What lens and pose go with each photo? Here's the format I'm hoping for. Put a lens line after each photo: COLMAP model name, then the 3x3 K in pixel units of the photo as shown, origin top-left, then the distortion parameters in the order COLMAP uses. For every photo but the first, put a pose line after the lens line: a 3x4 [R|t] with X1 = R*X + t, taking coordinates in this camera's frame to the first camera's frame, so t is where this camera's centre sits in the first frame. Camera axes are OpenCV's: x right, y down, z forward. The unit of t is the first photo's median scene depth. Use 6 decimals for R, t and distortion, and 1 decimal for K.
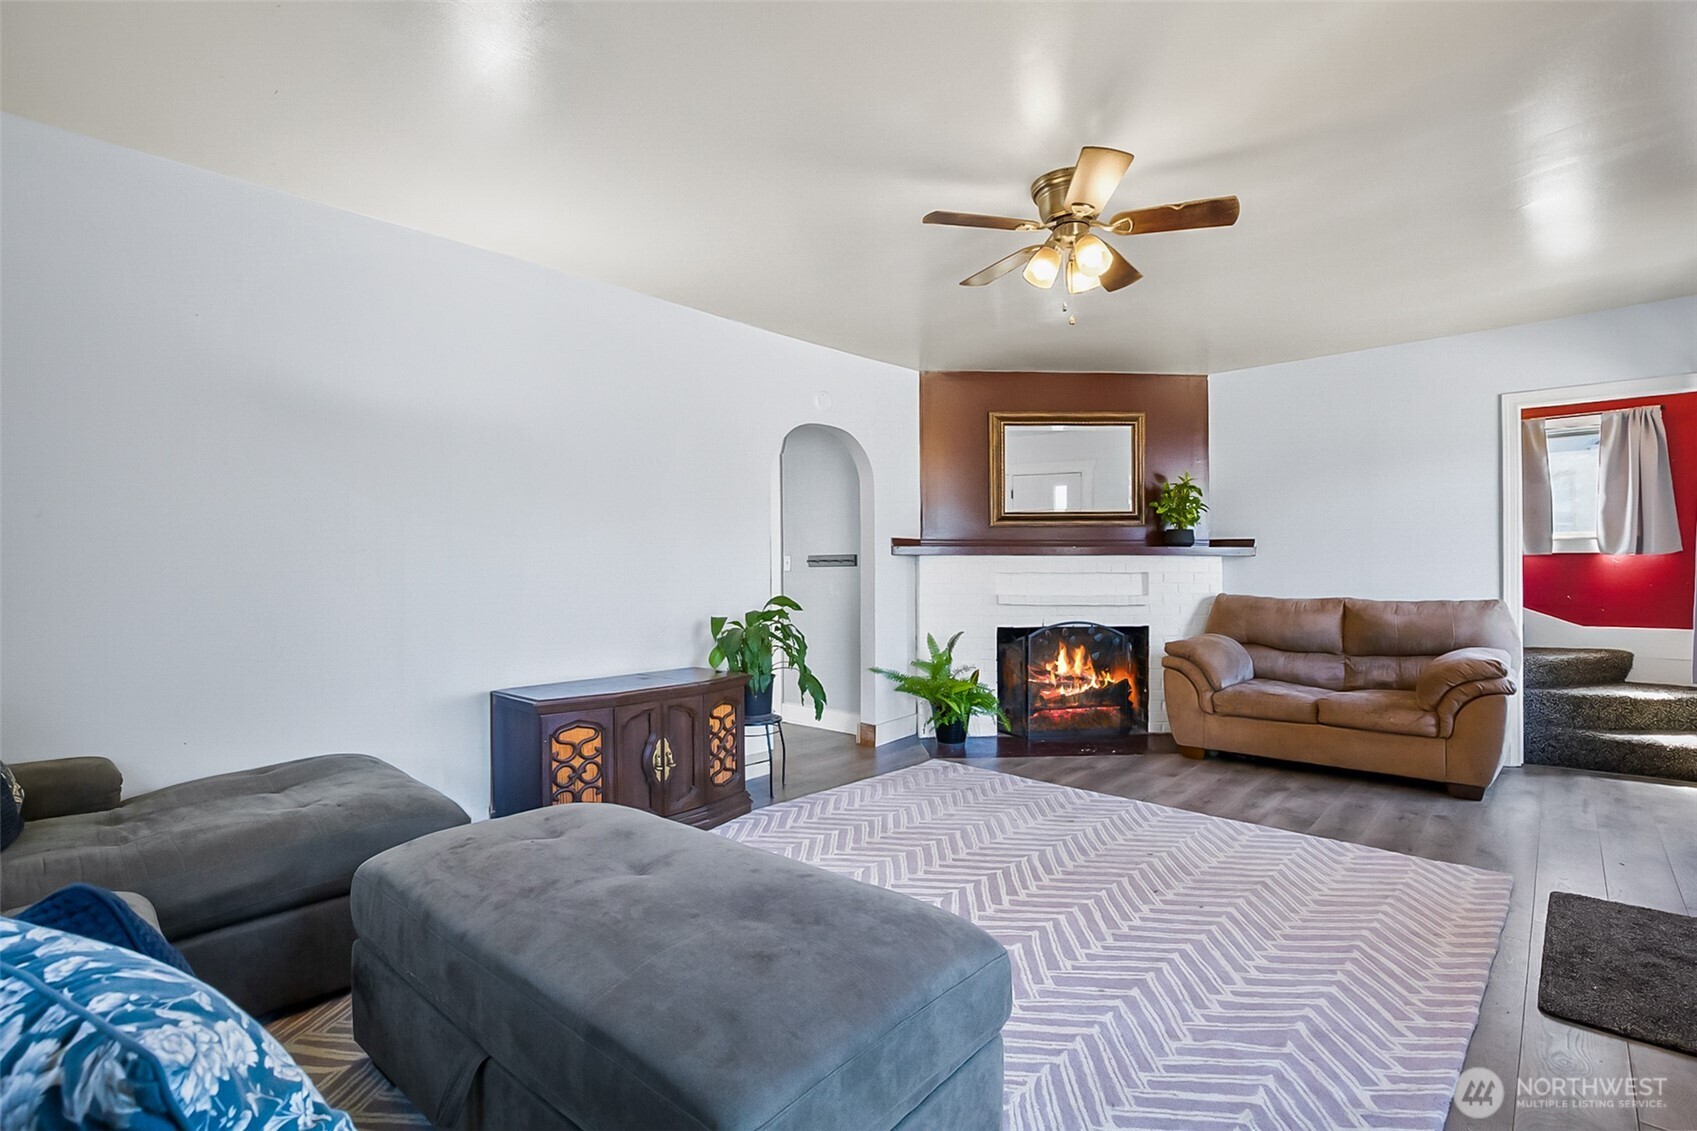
lens RADIAL K [[785.0, 0, 848.5], [0, 785.0, 565.5], [0, 0, 1]] dist [-0.045487, 0.010254]
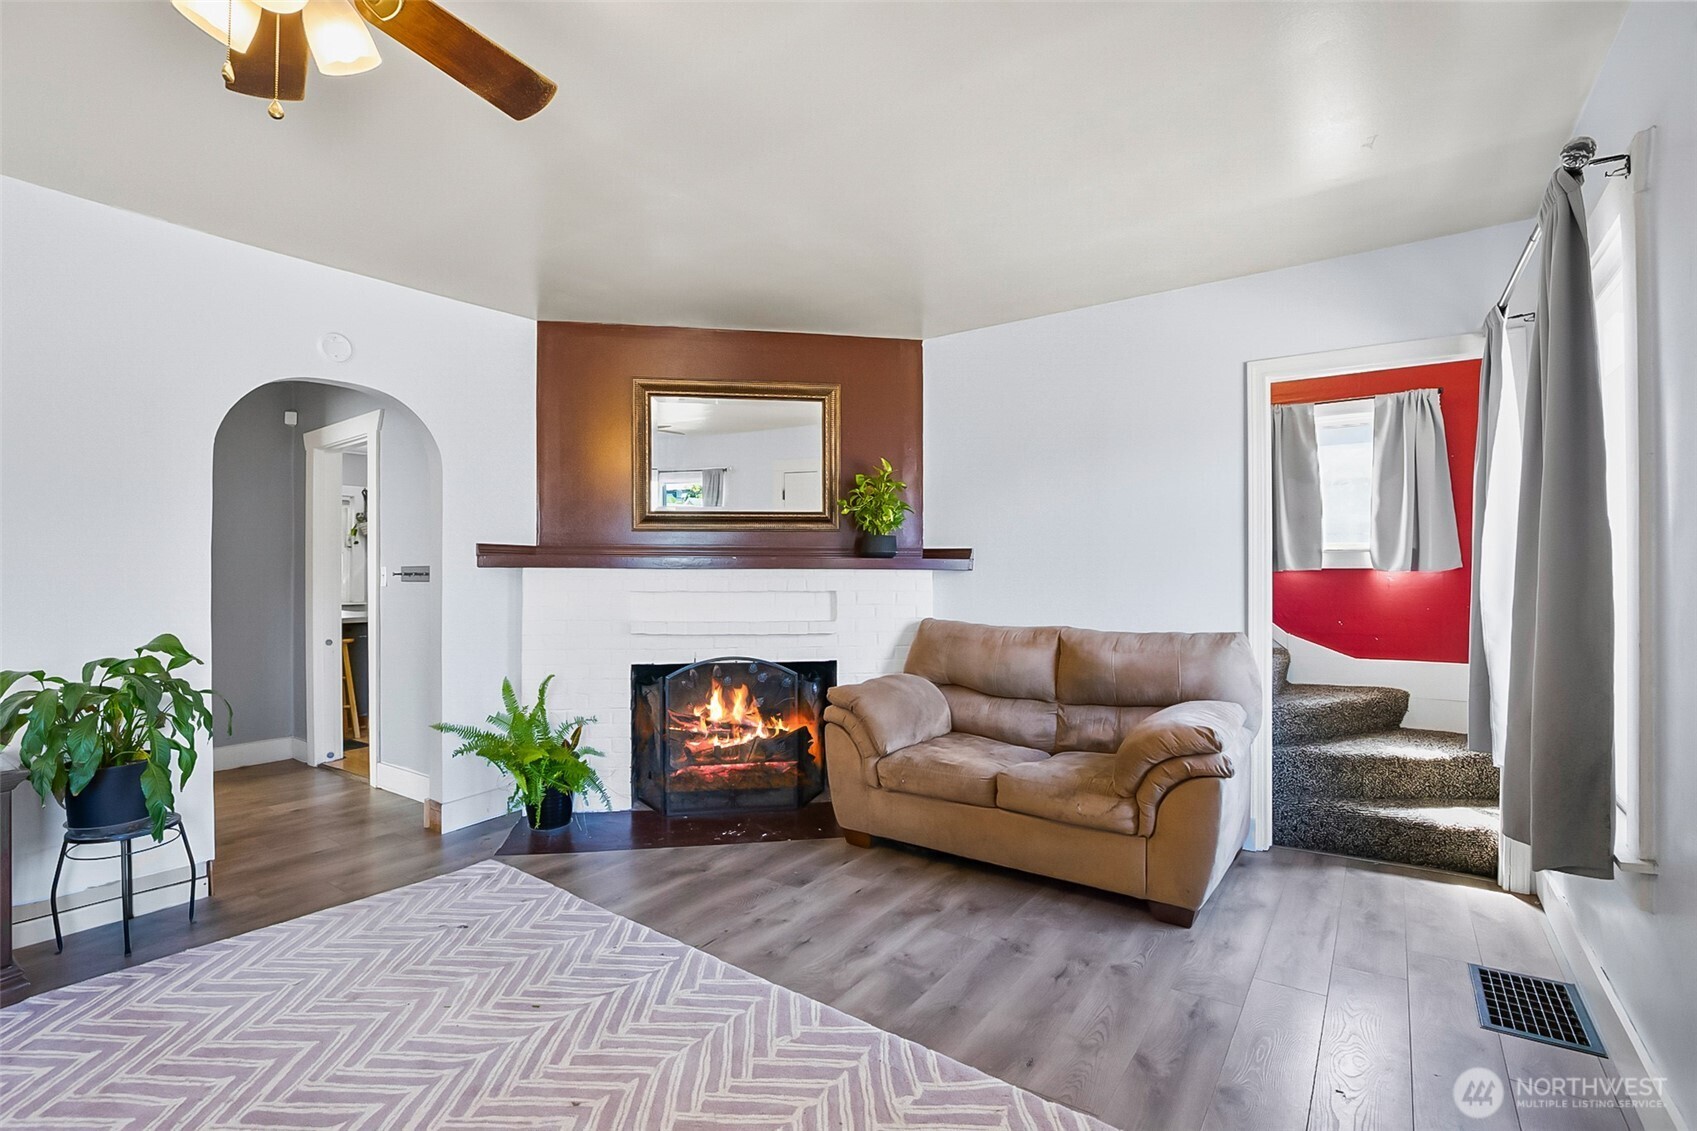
lens RADIAL K [[772.4, 0, 848.5], [0, 772.4, 565.5], [0, 0, 1]] dist [-0.038578, 0.007302]
pose [[0.991001, 0.004844, 0.133766, 0.345424], [-0.004354, 0.999983, -0.003958, -0.015608], [-0.133783, 0.003340, 0.991005, 0.284119]]
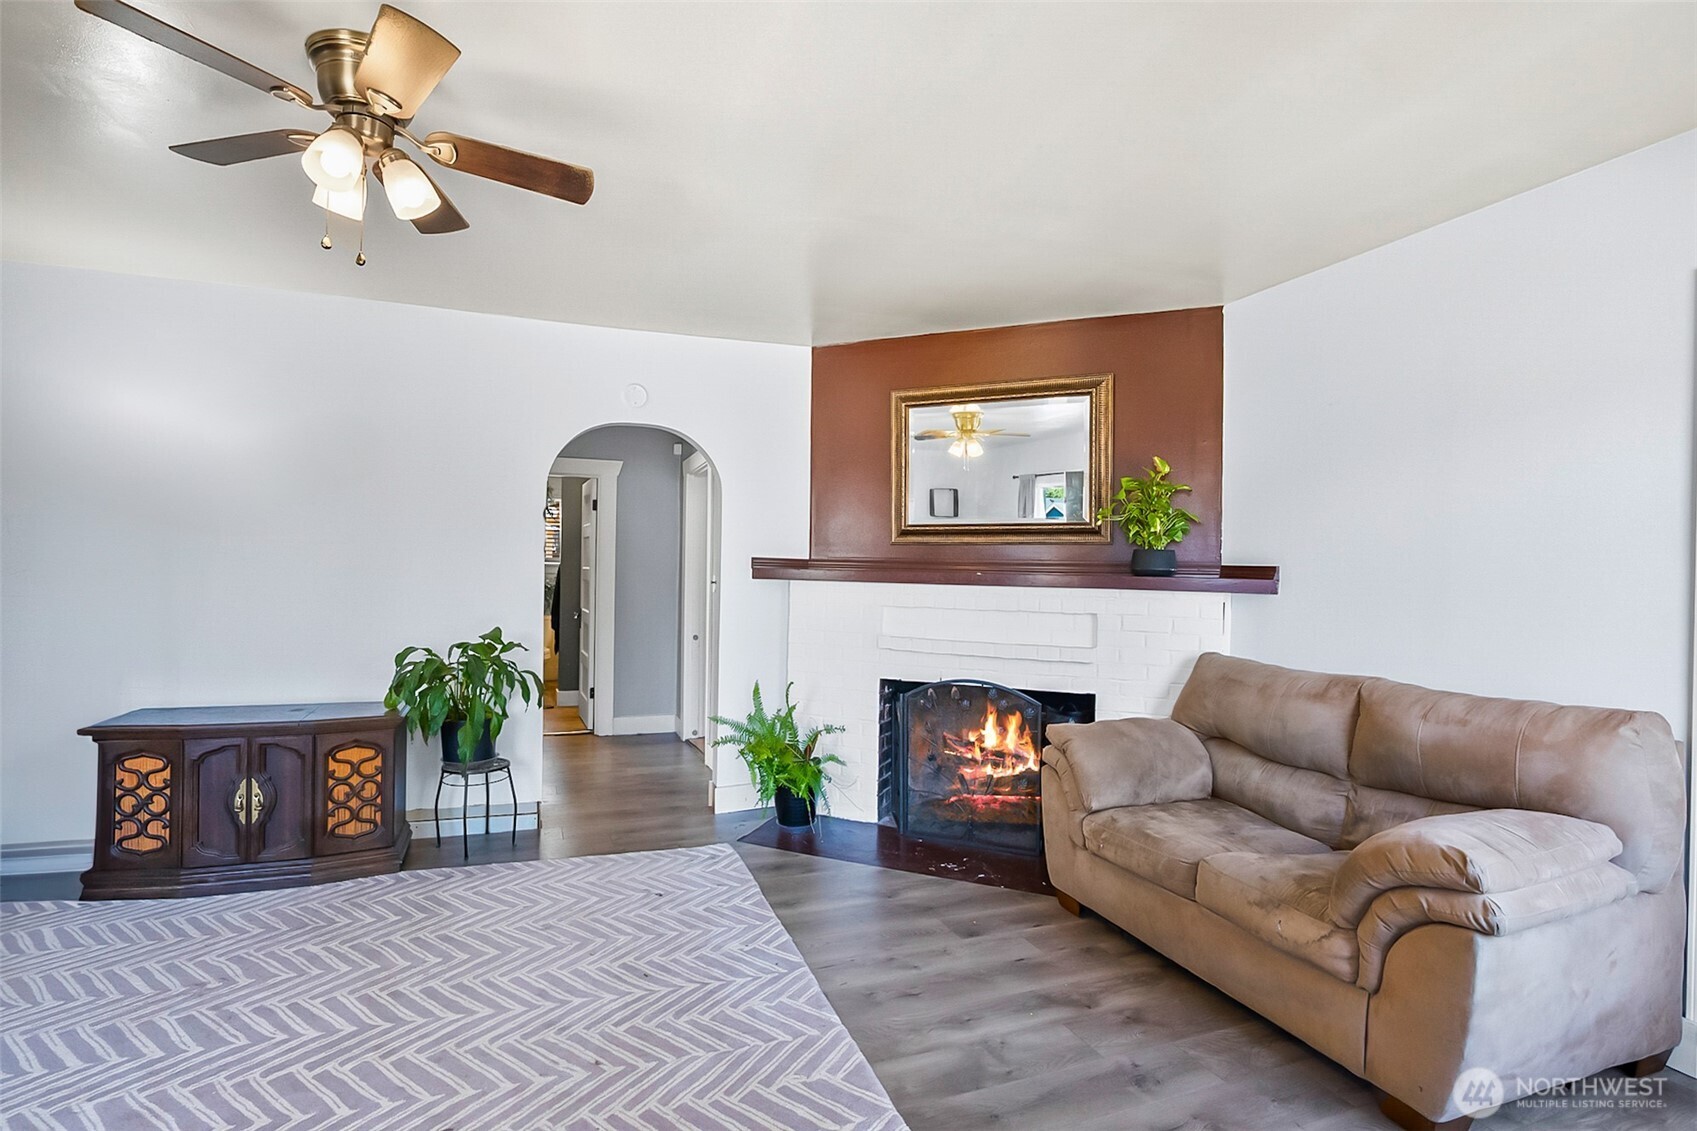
lens RADIAL K [[820.8, 0, 839.0], [0, 820.8, 565.2], [0, 0, 1]] dist [-0.040358, 0.010112]
pose [[0.897279, 0.017808, -0.441105, 0.580290], [-0.020290, 0.999794, -0.000910, -0.032214], [0.440998, 0.009766, 0.897455, 0.323615]]
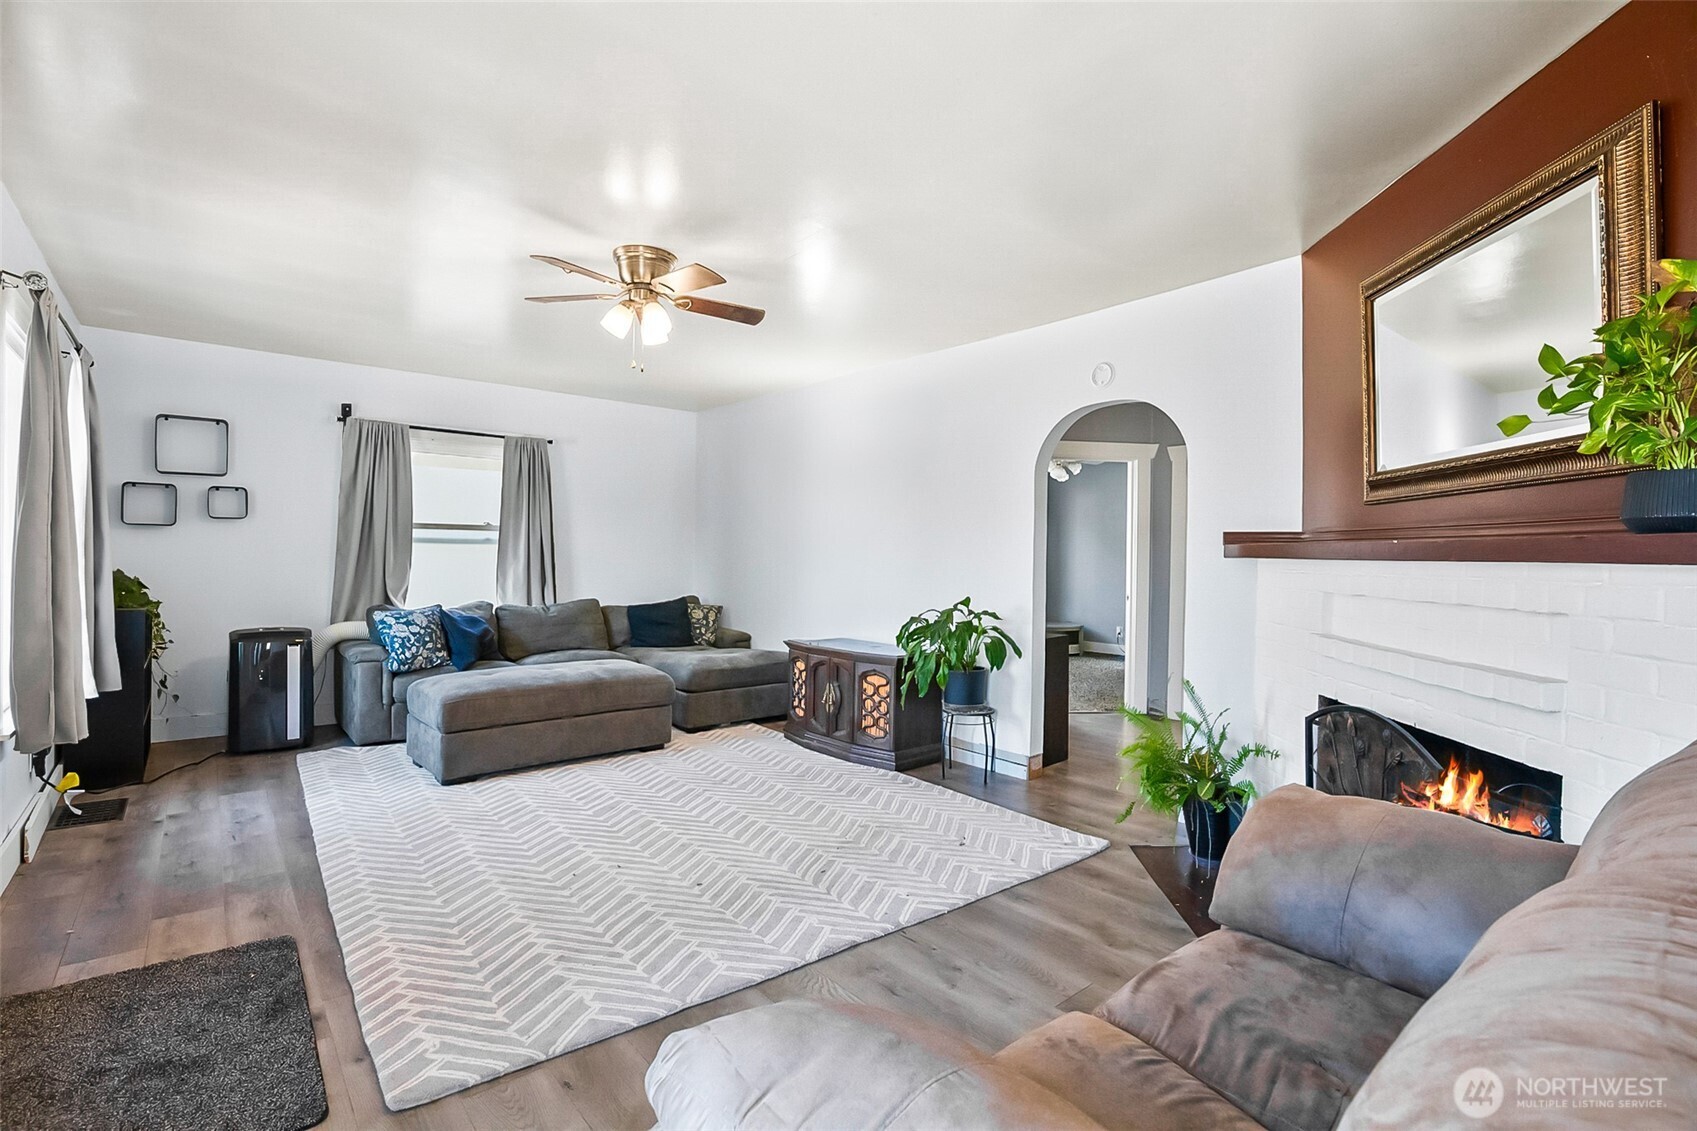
lens RADIAL K [[771.6, 0, 851.1], [0, 771.6, 561.8], [0, 0, 1]] dist [-0.026329, 0.000127]
pose [[-0.113939, 0.009885, -0.993439, 0.860581], [-0.005659, 0.999928, 0.010599, -0.016725], [0.993472, 0.006830, -0.113875, 0.865509]]
